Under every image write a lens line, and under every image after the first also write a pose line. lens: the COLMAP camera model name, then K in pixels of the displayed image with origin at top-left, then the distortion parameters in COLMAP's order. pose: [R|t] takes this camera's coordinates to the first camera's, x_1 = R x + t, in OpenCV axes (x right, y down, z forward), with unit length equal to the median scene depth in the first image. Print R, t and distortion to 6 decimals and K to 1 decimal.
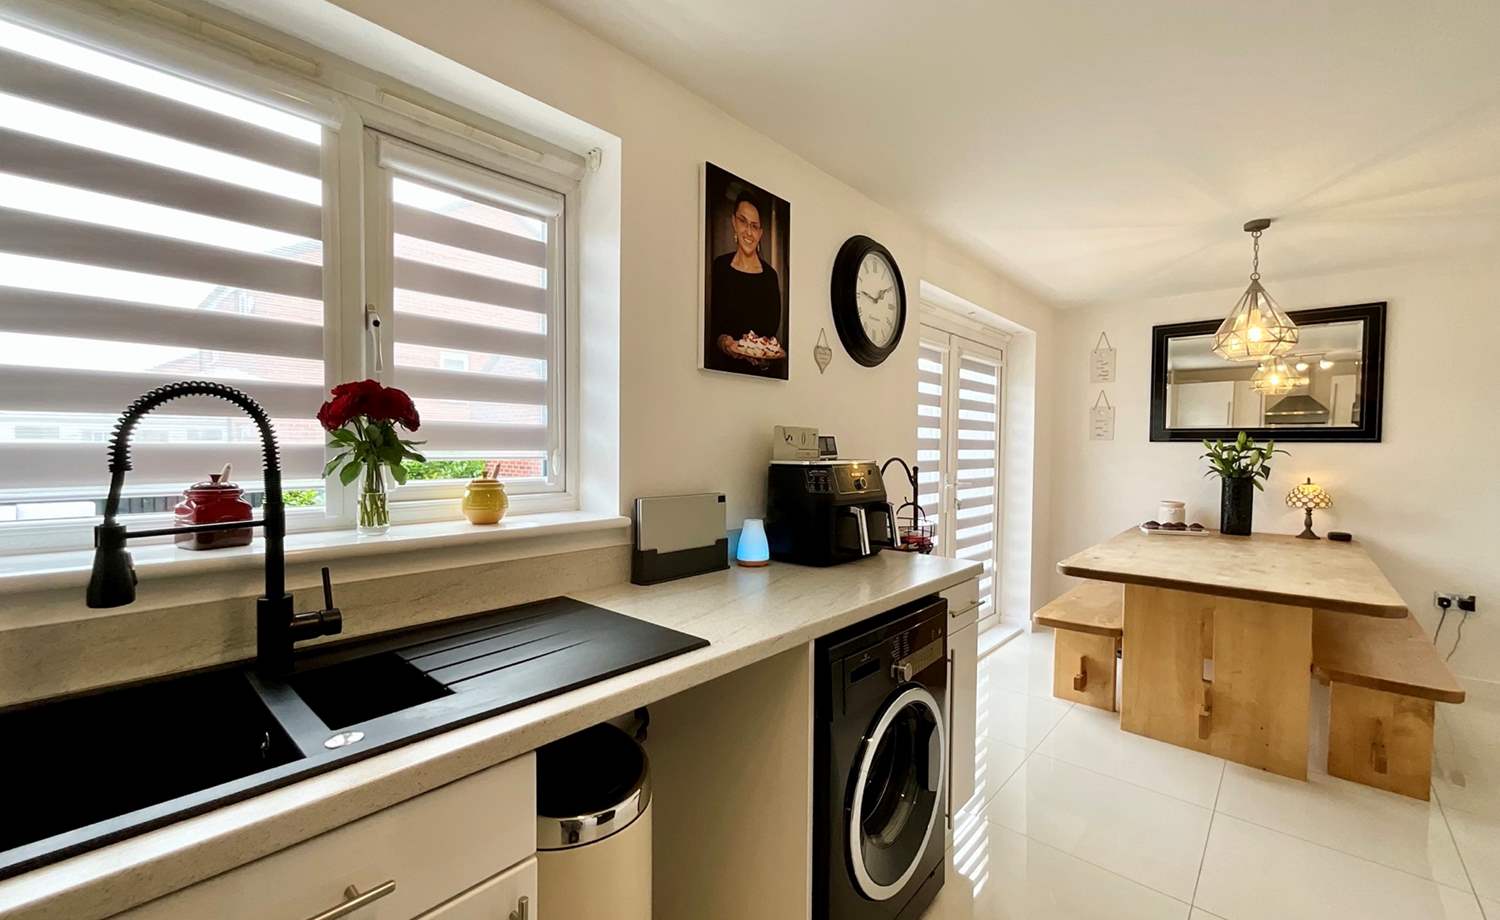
lens RADIAL K [[608.5, 0, 745.1], [0, 608.5, 464.9], [0, 0, 1]] dist [-0.006995, 0.000485]
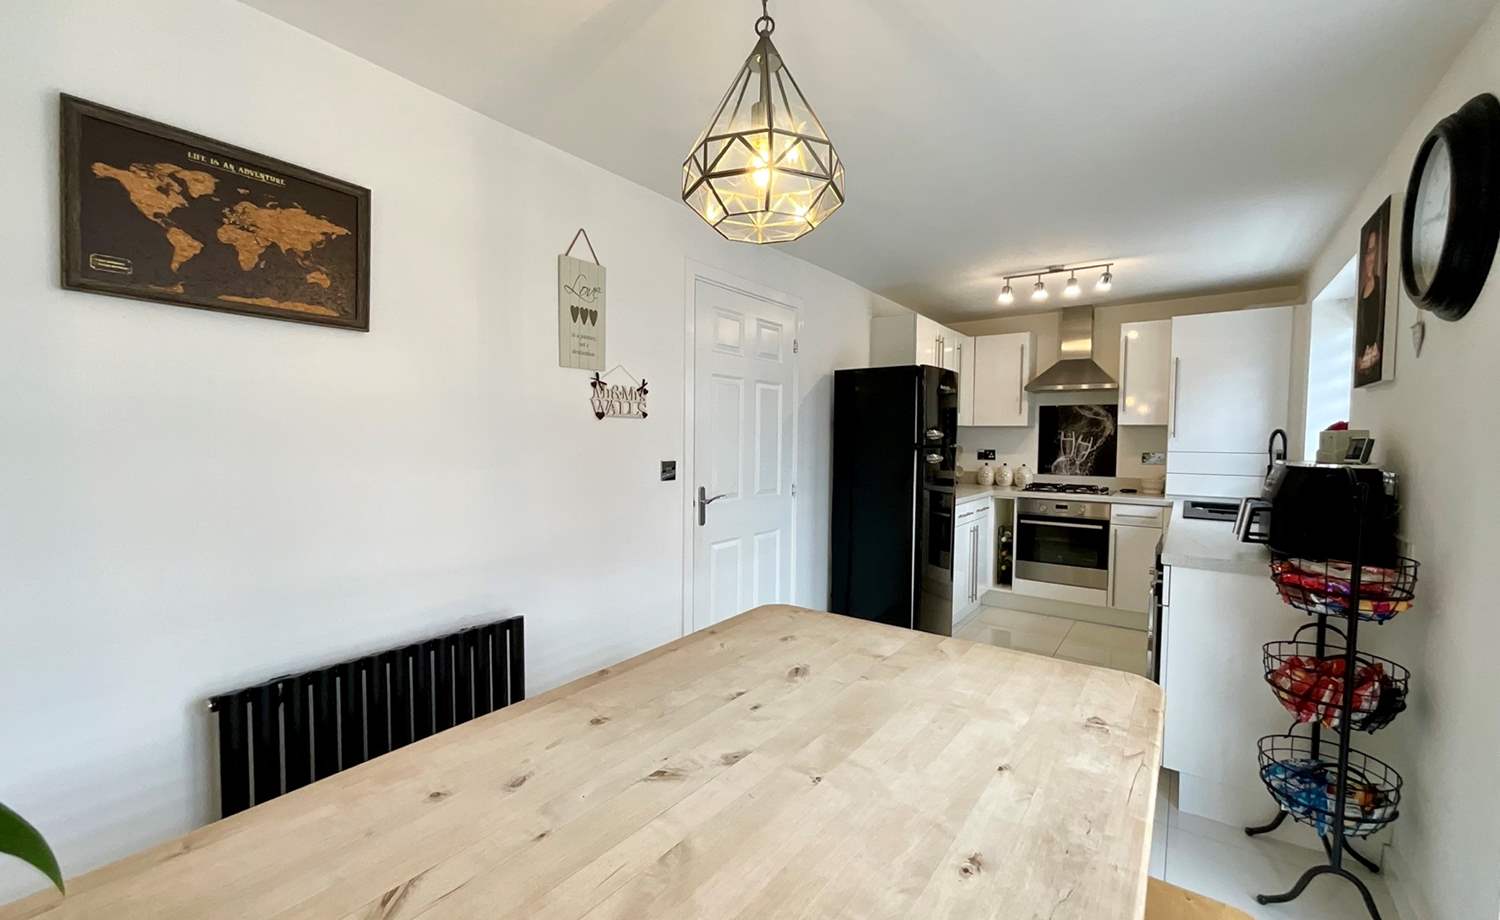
lens RADIAL K [[608.5, 0, 750.4], [0, 608.5, 463.1], [0, 0, 1]] dist [-0.006995, 0.000485]
pose [[-0.993681, -0.007663, -0.111981, 0.926335], [-0.016097, 0.997083, 0.074606, -0.051276], [0.111083, 0.075937, -0.990906, 1.463247]]
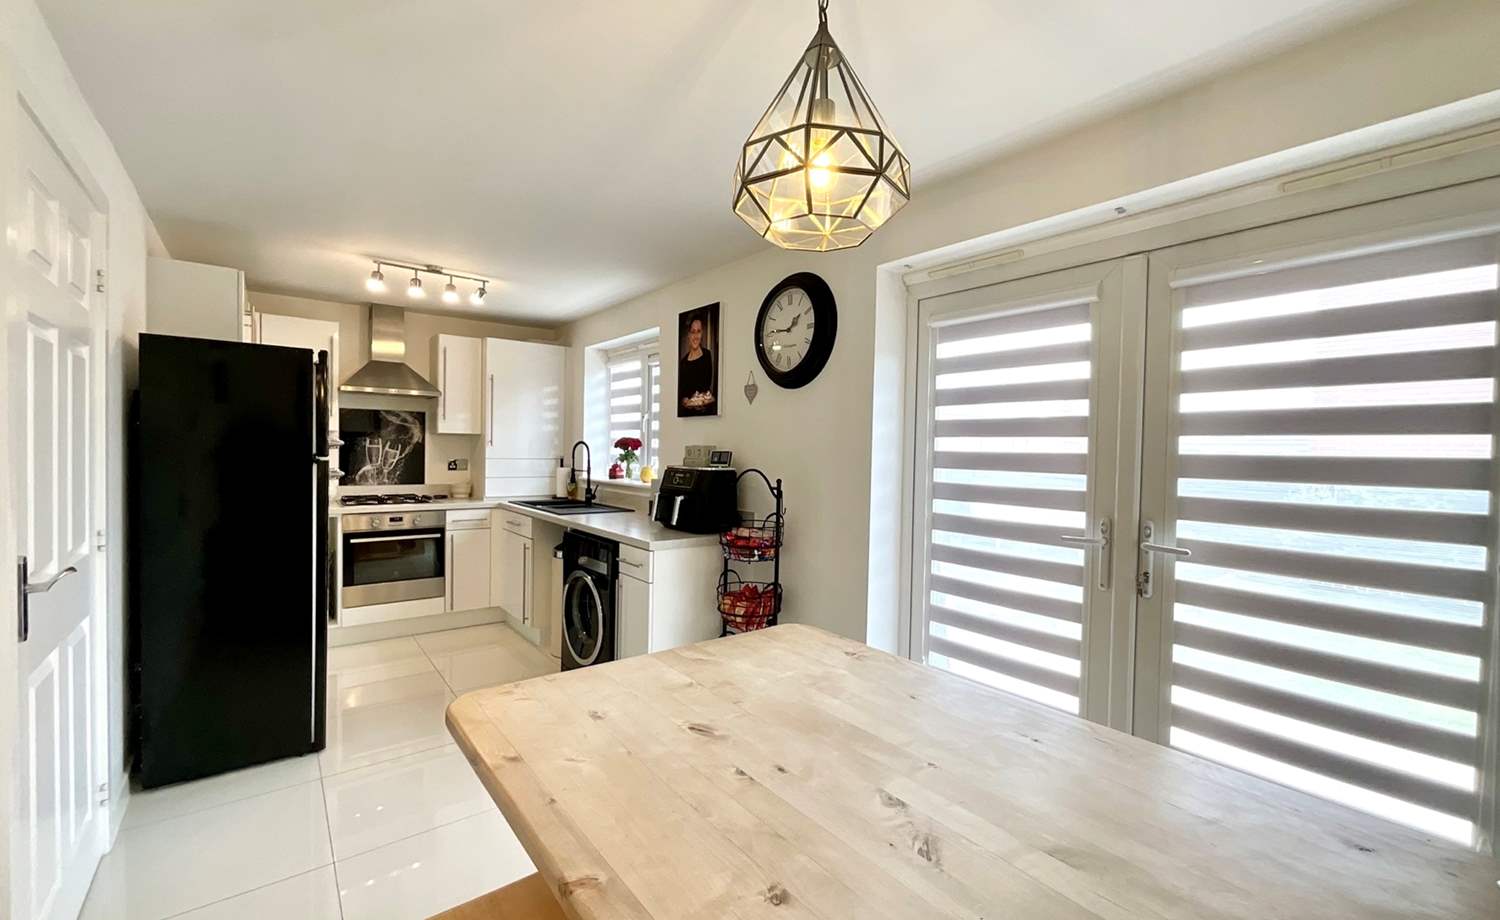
lens RADIAL K [[608.5, 0, 747.2], [0, 608.5, 464.0], [0, 0, 1]] dist [-0.006995, 0.000485]
pose [[-0.163730, 0.014485, -0.986399, 1.264149], [-0.049677, 0.998503, 0.022908, -0.043093], [0.985254, 0.052752, -0.162765, 1.058744]]
